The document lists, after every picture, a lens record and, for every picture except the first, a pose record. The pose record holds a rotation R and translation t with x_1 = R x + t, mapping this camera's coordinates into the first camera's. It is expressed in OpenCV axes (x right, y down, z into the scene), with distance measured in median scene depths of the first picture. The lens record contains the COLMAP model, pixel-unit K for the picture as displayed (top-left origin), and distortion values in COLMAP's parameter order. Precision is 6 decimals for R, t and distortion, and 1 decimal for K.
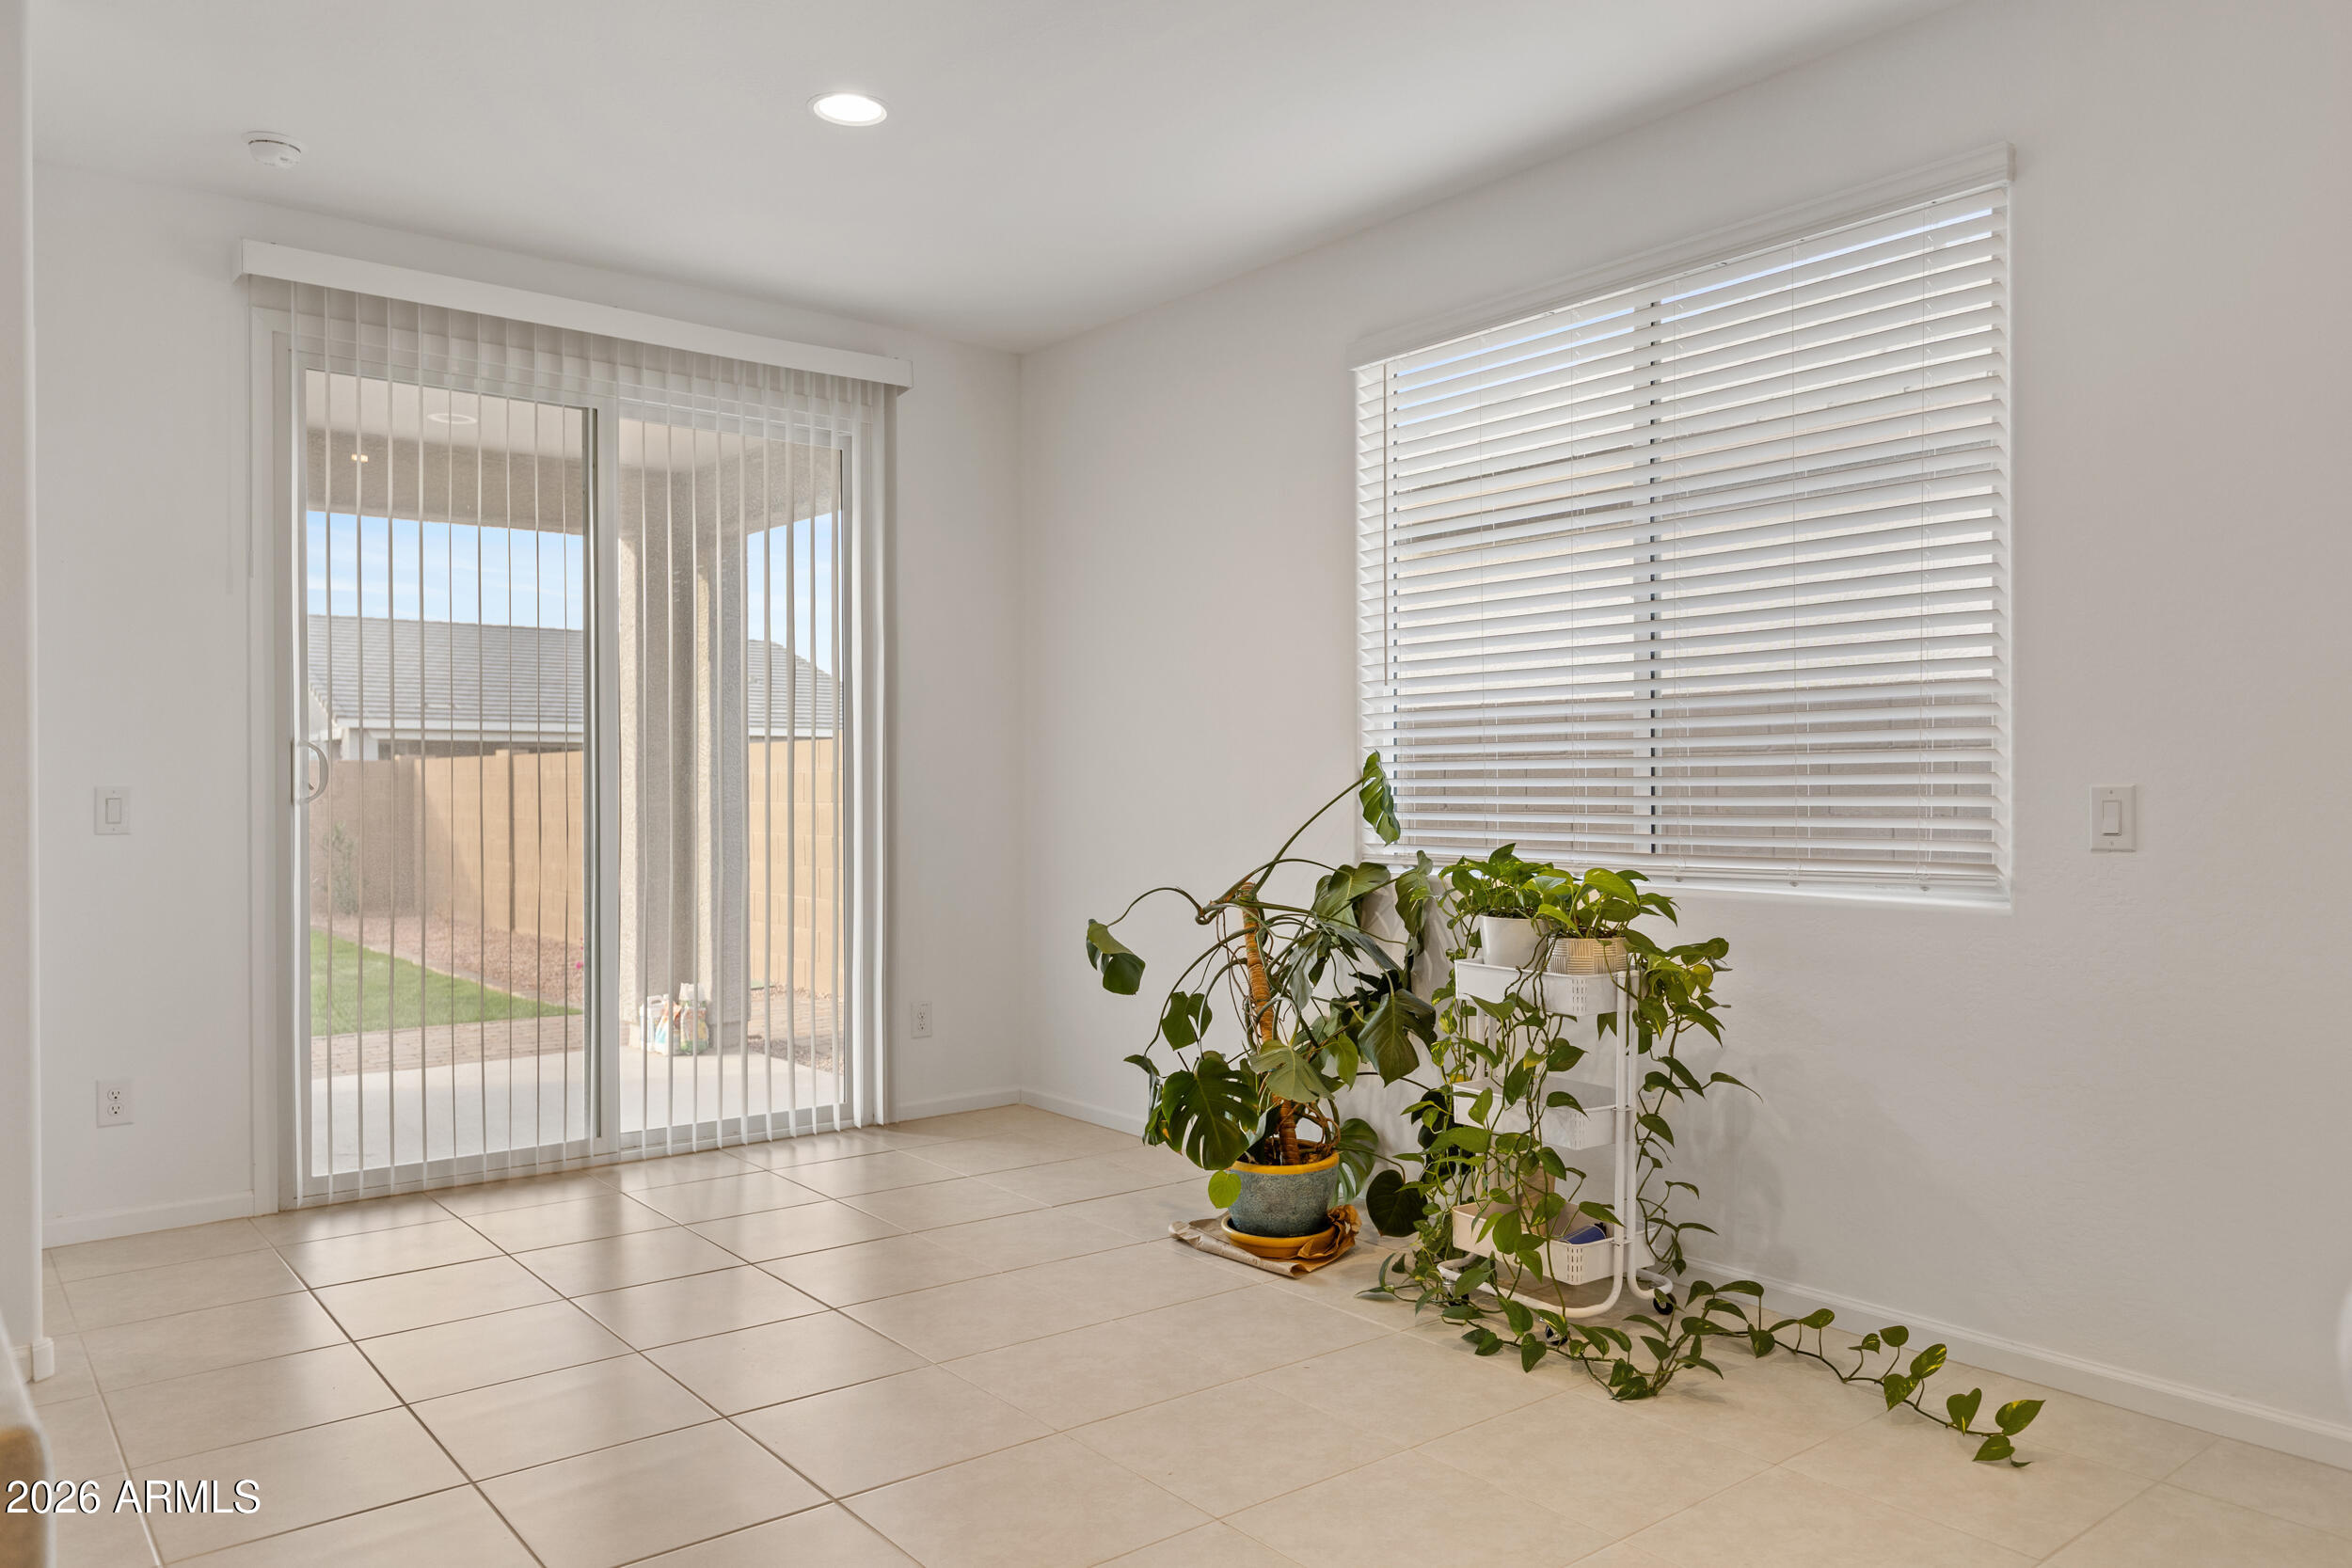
lens RADIAL K [[1636.1, 0, 1170.6], [0, 1636.1, 832.0], [0, 0, 1]] dist [0.010299, -0.001262]
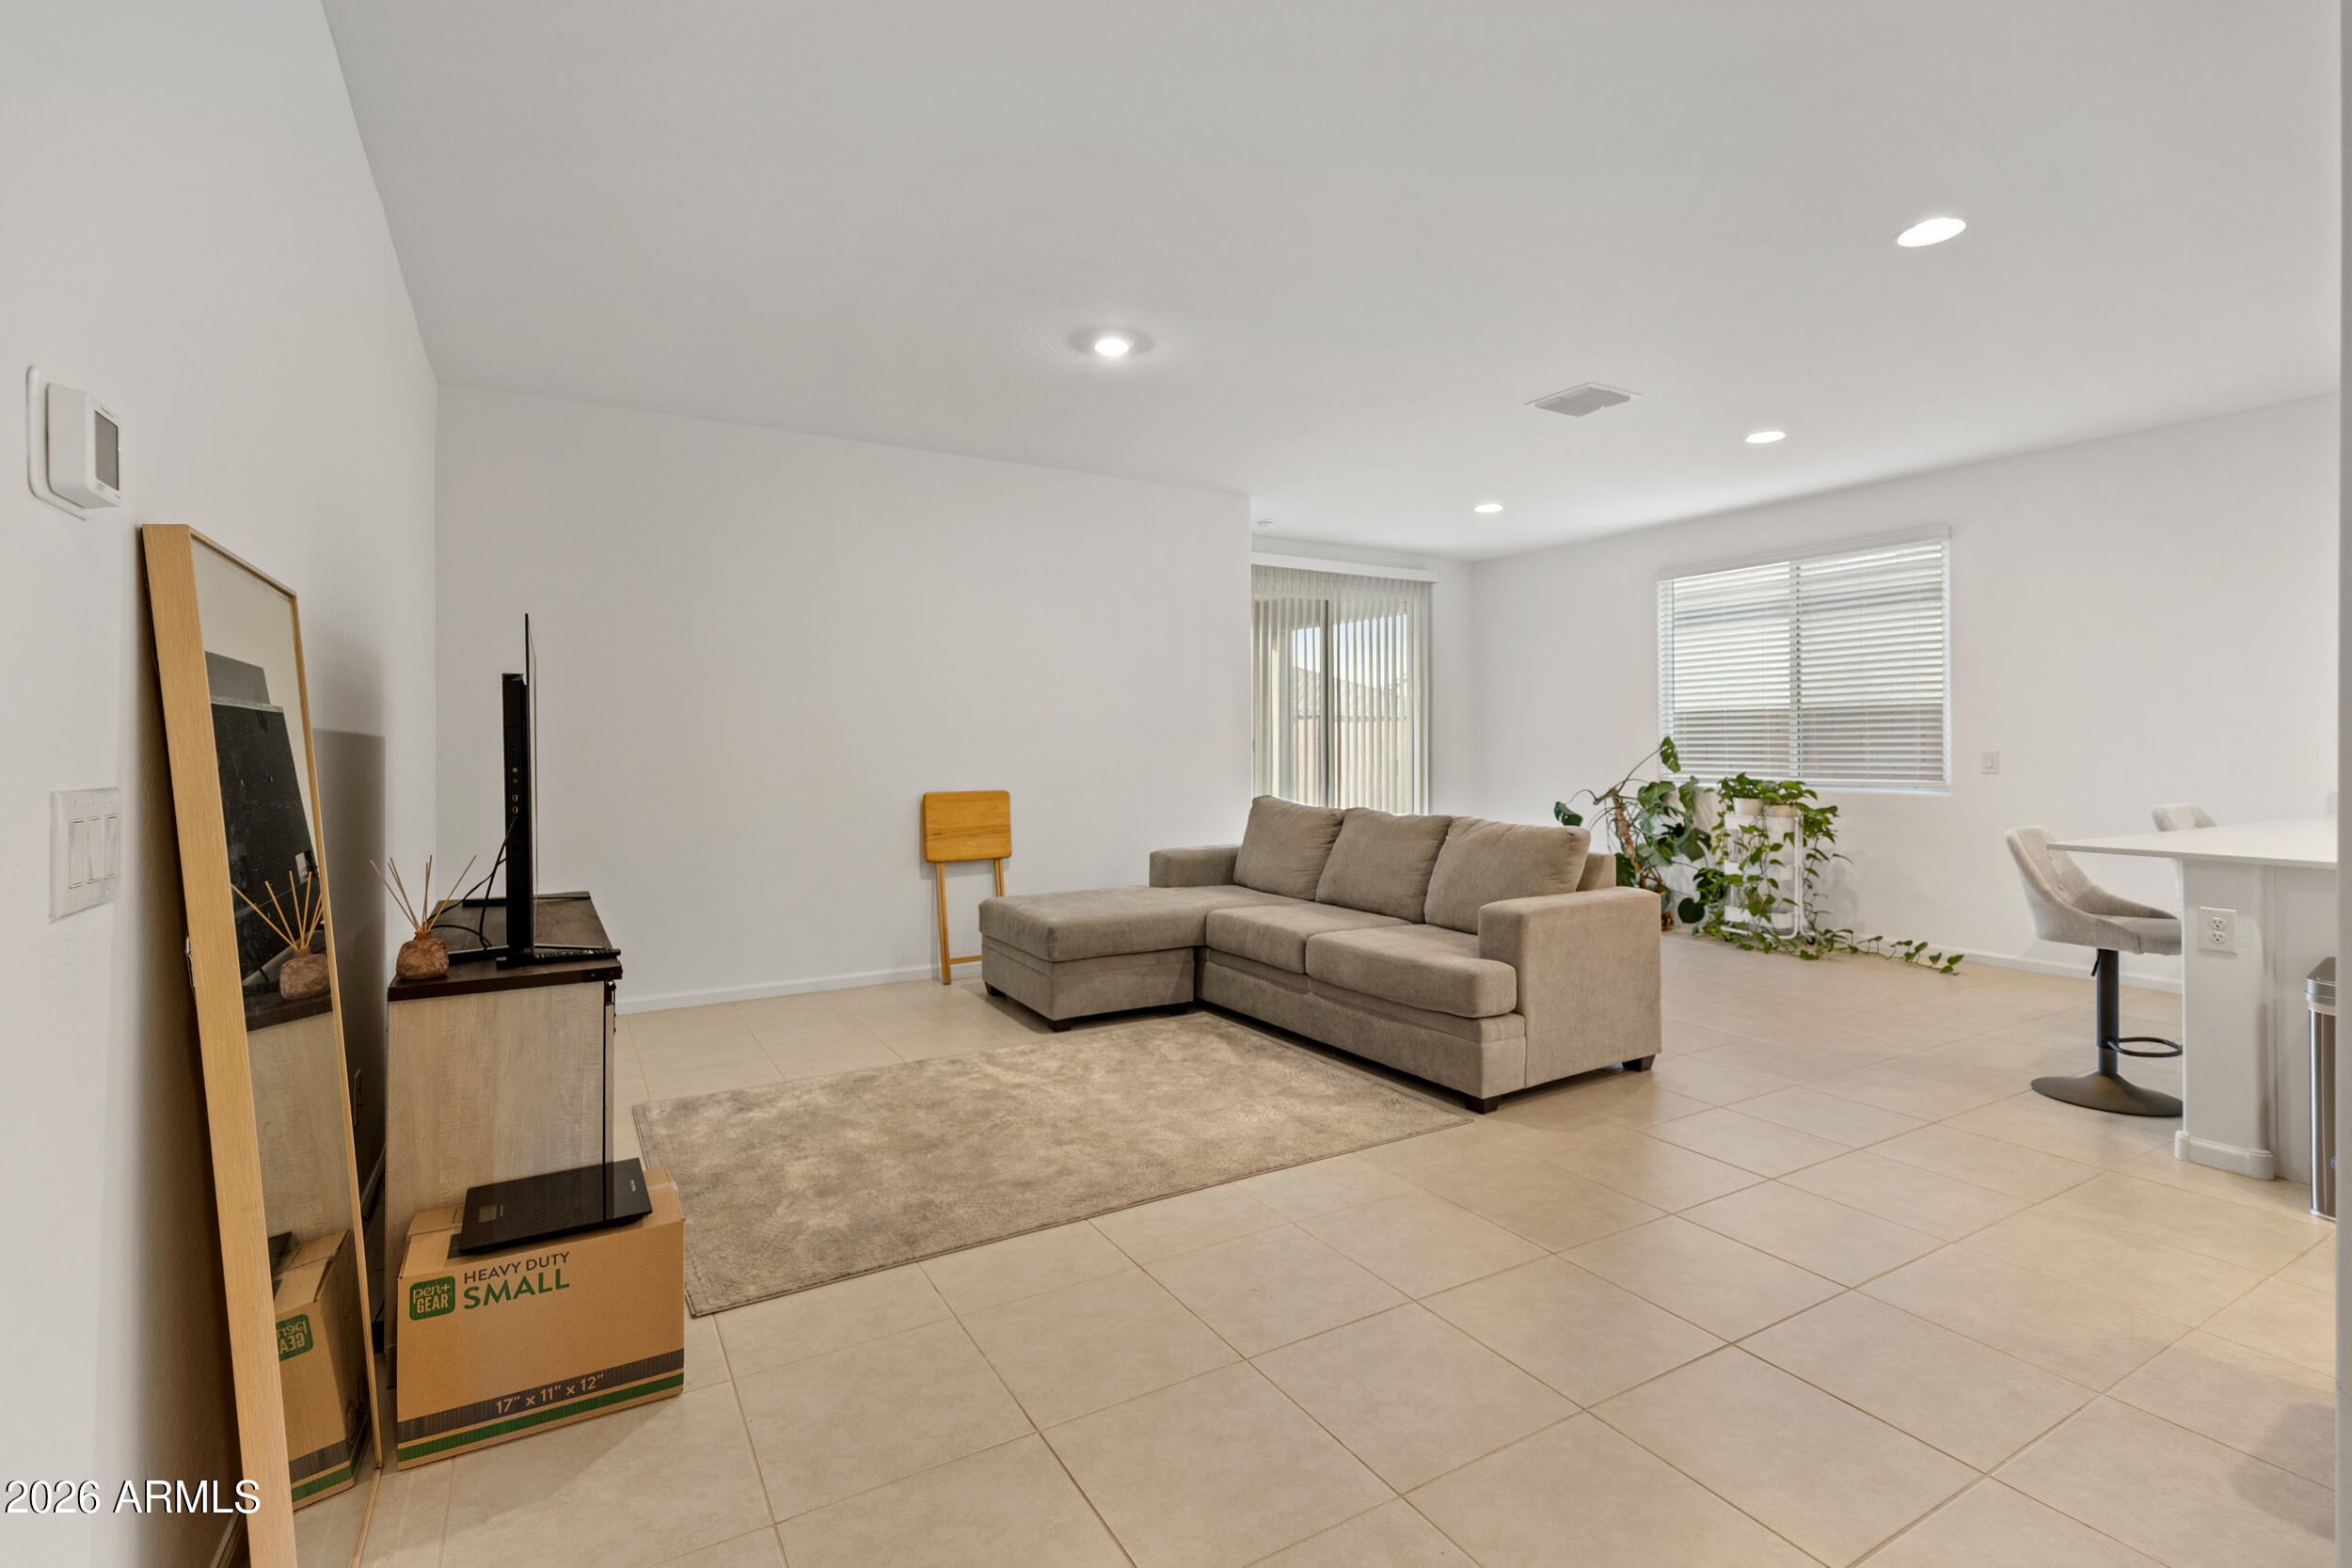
lens RADIAL K [[1078.2, 0, 1157.9], [0, 1078.2, 753.4], [0, 0, 1]] dist [0.003964, -0.000215]
pose [[0.988207, -0.000232, -0.153126, -0.498930], [-0.002936, 0.999786, -0.020467, 0.016689], [0.153098, 0.020676, 0.987995, -0.950083]]
